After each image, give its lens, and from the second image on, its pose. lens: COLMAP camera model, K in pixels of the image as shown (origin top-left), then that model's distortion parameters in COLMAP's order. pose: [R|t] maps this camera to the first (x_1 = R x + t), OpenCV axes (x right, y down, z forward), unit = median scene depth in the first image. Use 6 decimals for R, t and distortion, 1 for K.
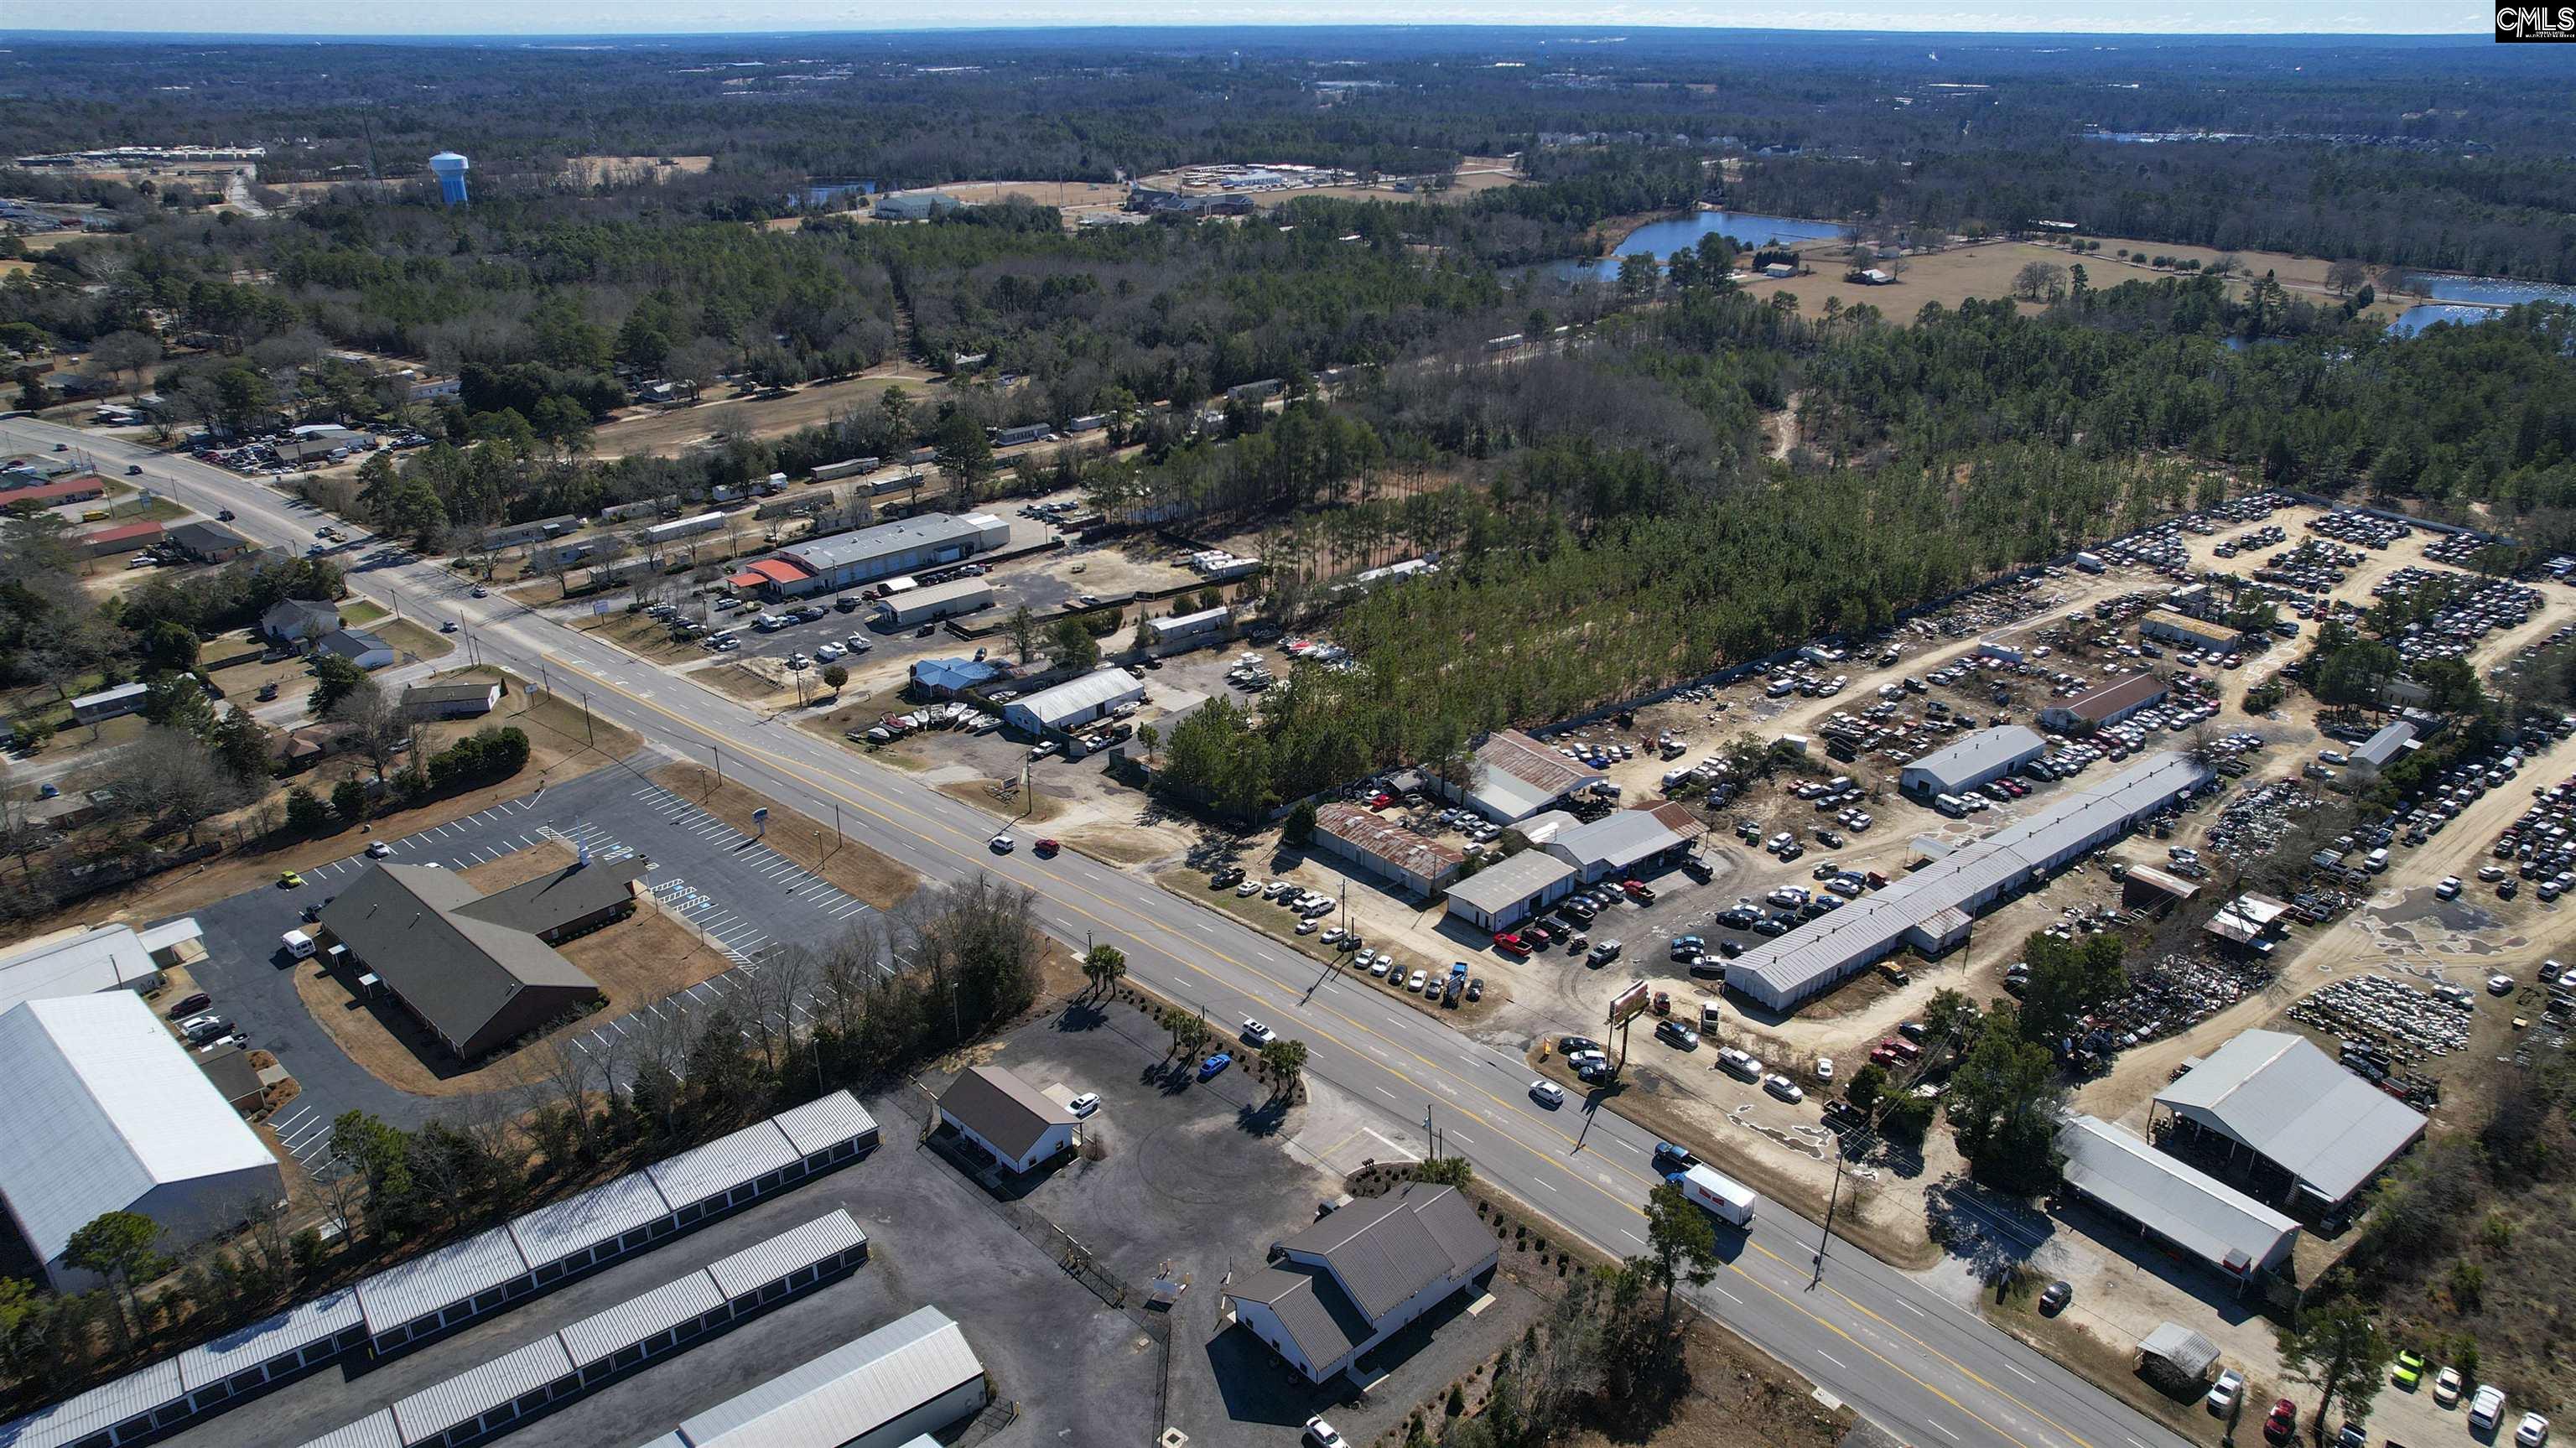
lens RADIAL K [[1633.9, 0, 1308.9], [0, 1633.9, 717.7], [0, 0, 1]] dist [-0.047786, 0.001297]
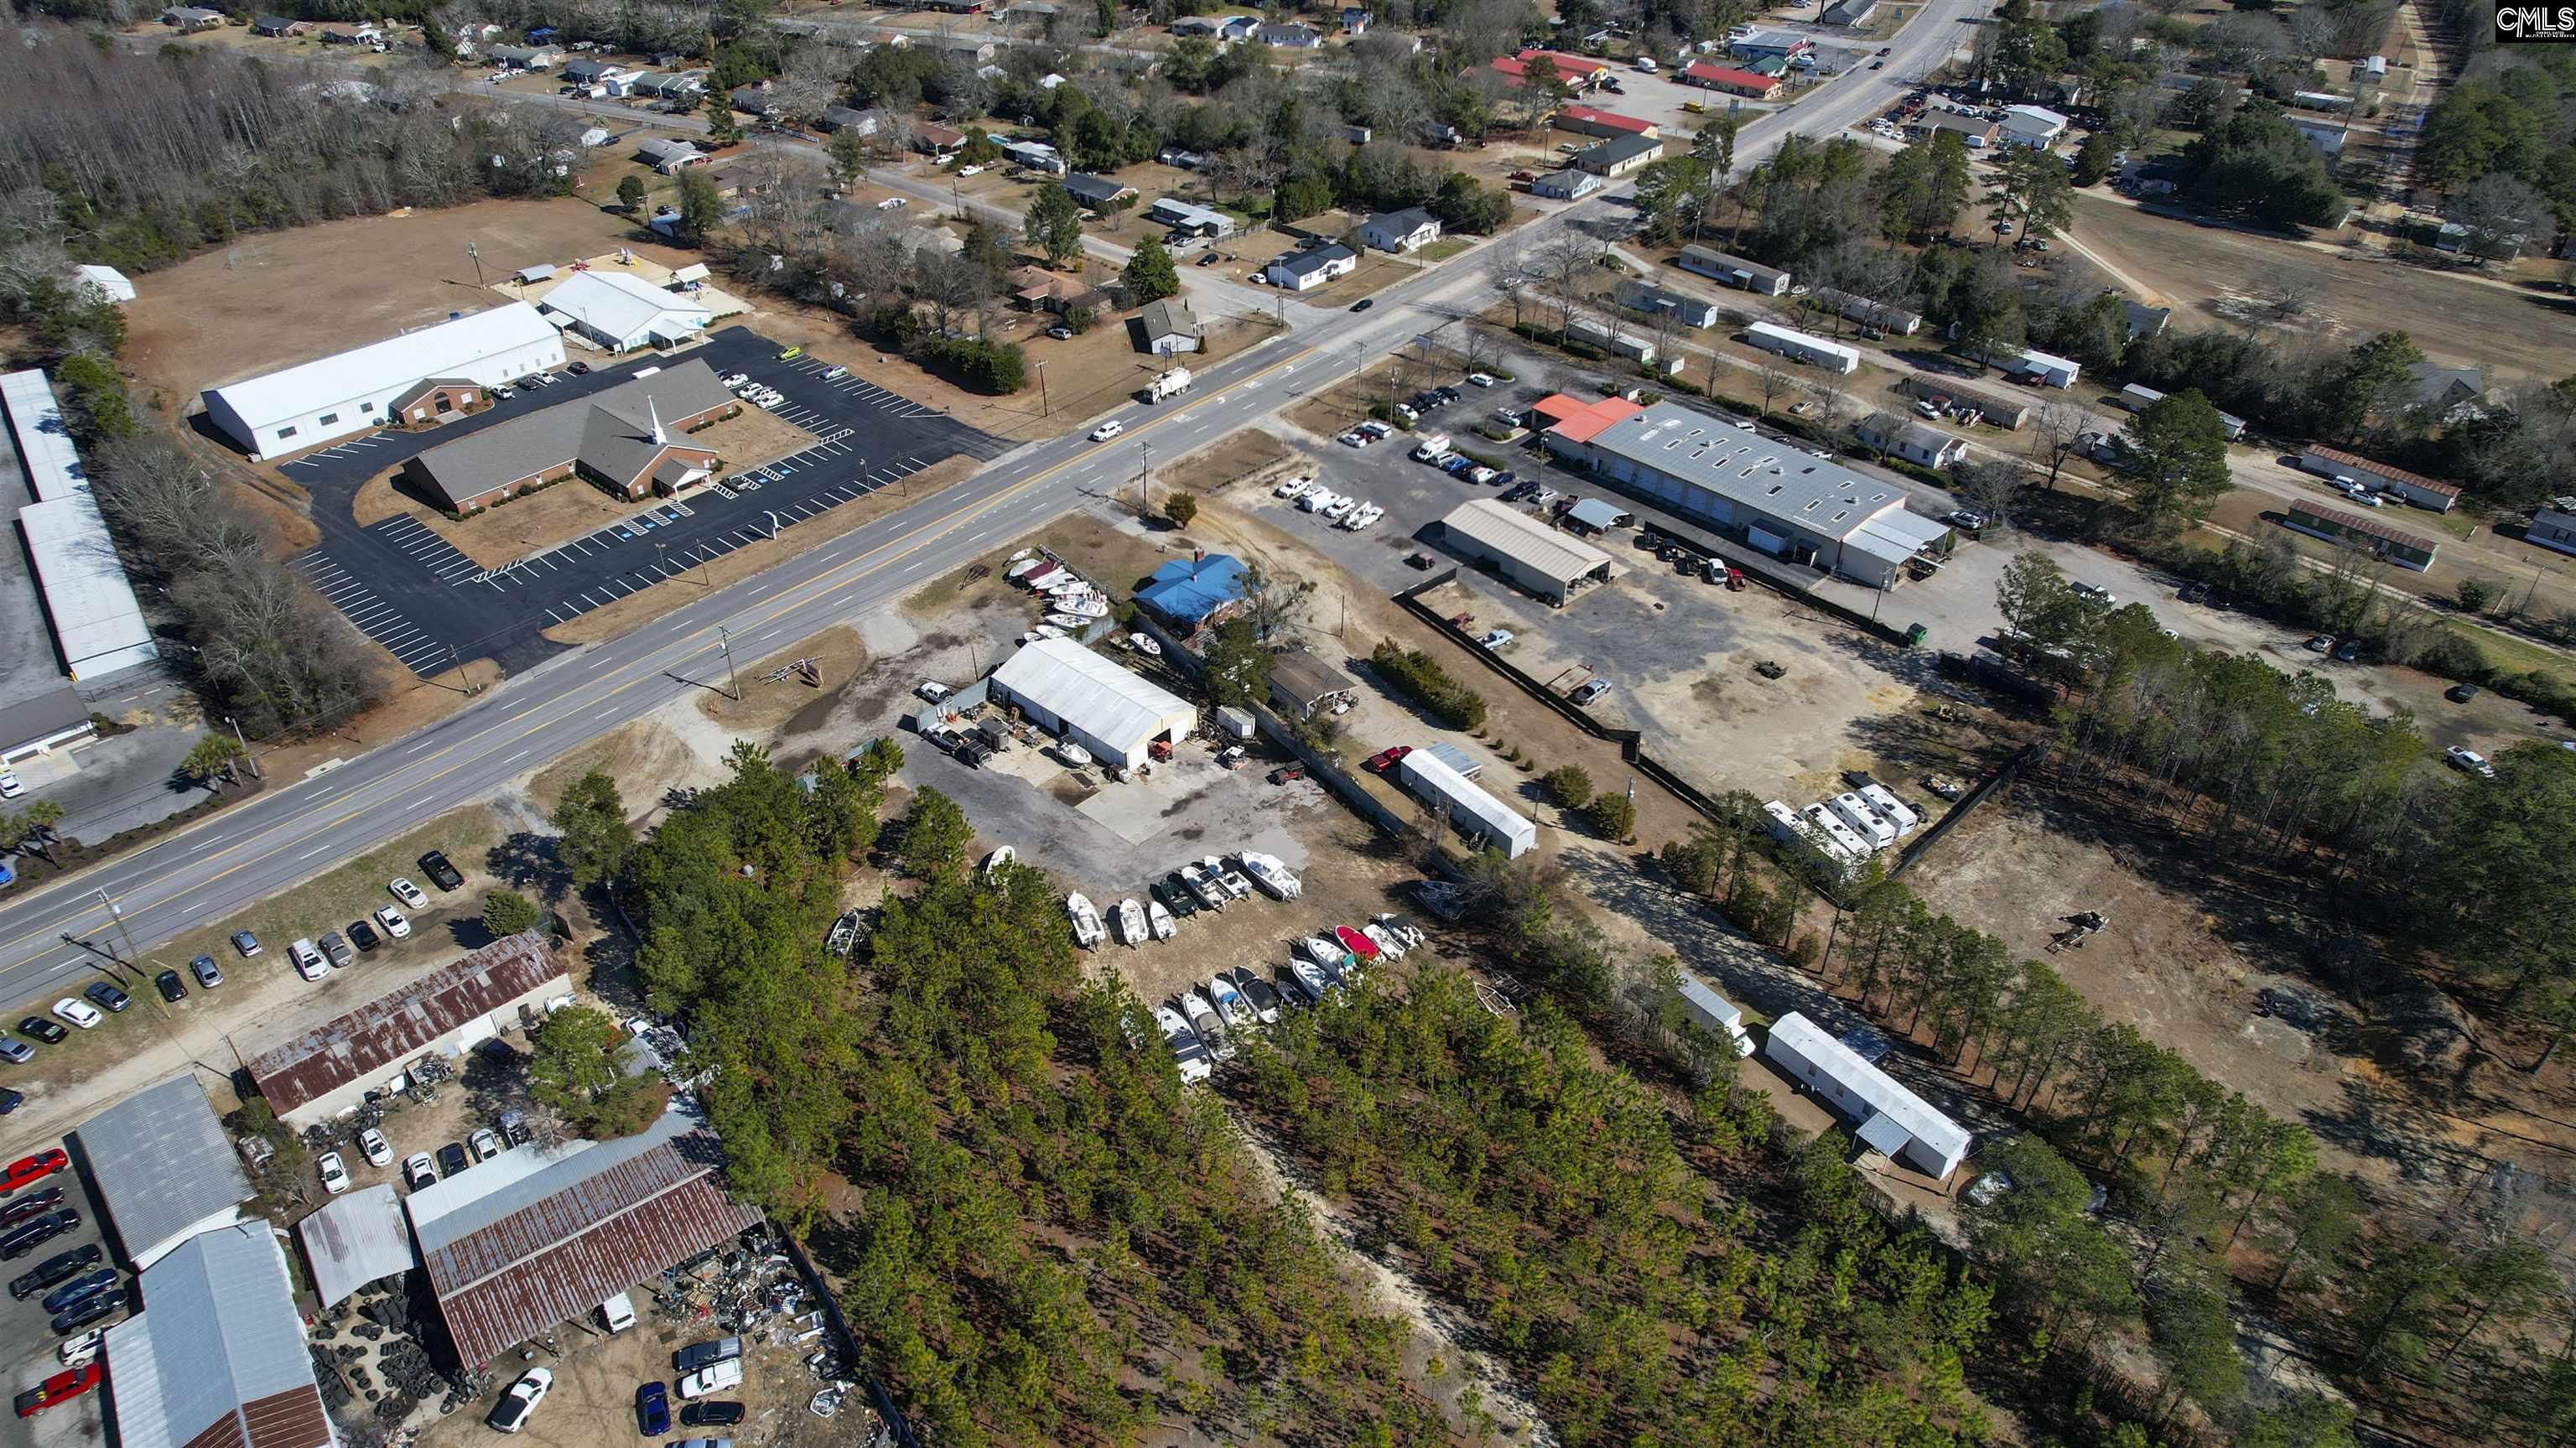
lens RADIAL K [[1677.4, 0, 1288.0], [0, 1677.4, 724.0], [0, 0, 1]] dist [-0.078293, 0.071997]
pose [[-0.010504, 0.568604, -0.822544, 0.326278], [-0.403666, 0.750173, 0.523731, -0.307019], [0.914846, 0.337534, 0.221647, 0.759148]]
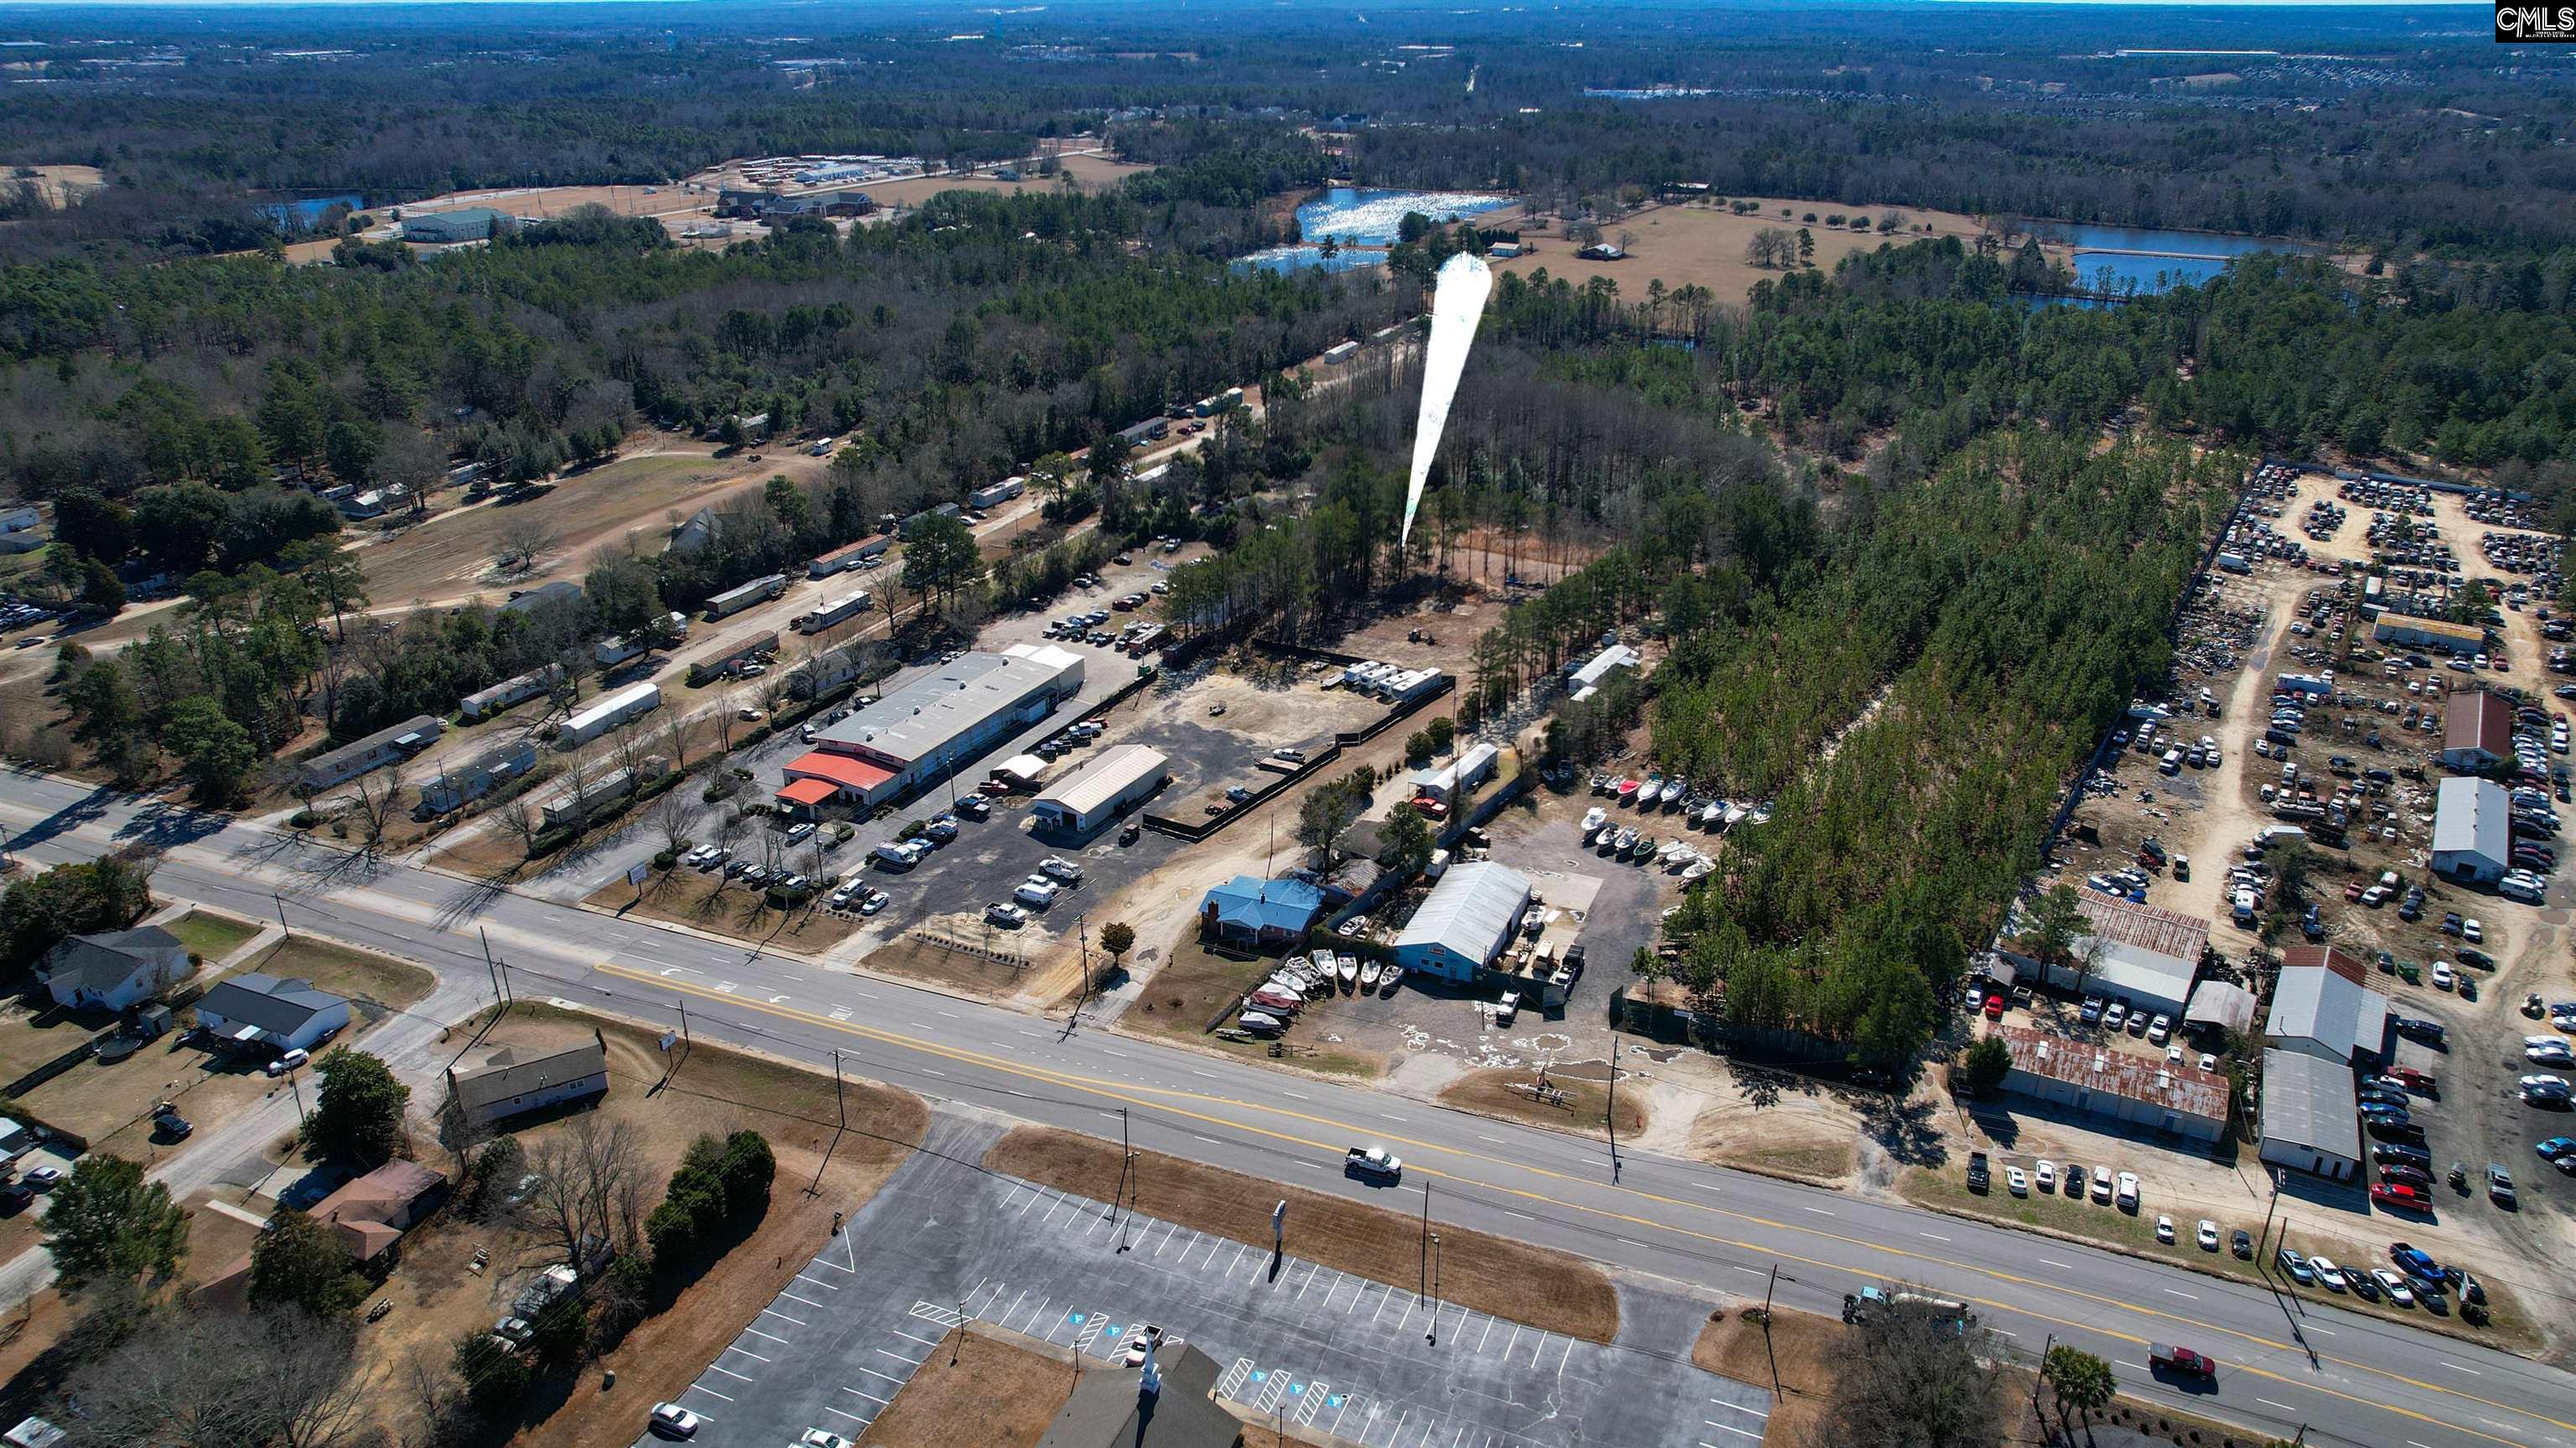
lens RADIAL K [[1677.4, 0, 1288.0], [0, 1677.4, 724.0], [0, 0, 1]] dist [-0.078293, 0.071997]
pose [[0.946618, -0.131418, 0.294352, -0.350157], [0.128287, 0.991283, 0.030010, -0.106171], [-0.295730, 0.009354, 0.955226, 0.252154]]
